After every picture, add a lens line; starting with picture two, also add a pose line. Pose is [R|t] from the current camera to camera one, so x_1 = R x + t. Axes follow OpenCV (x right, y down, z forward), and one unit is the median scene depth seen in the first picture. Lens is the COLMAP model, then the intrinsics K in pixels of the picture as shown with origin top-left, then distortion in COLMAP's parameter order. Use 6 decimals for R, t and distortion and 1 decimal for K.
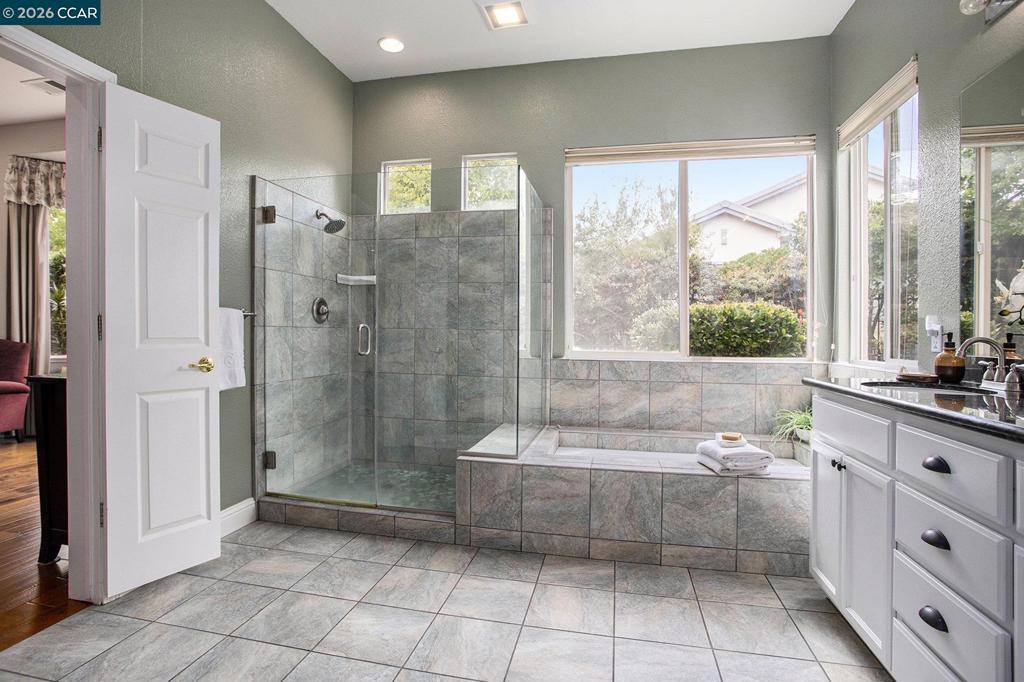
lens RADIAL K [[522.0, 0, 508.3], [0, 522.0, 336.6], [0, 0, 1]] dist [-0.001870, 0.000957]
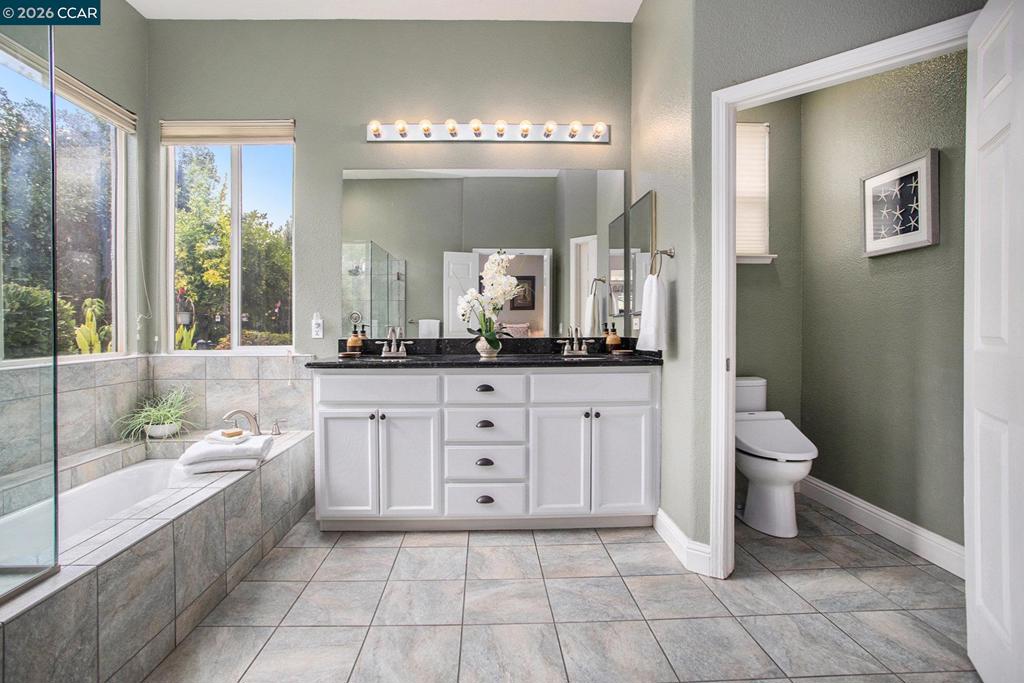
lens RADIAL K [[522.0, 0, 492.1], [0, 522.0, 325.5], [0, 0, 1]] dist [-0.001870, 0.000957]
pose [[-0.223310, -0.006159, 0.974728, -0.597814], [0.007573, 0.999939, 0.008053, -0.011784], [-0.974718, 0.009180, -0.223250, 0.707782]]
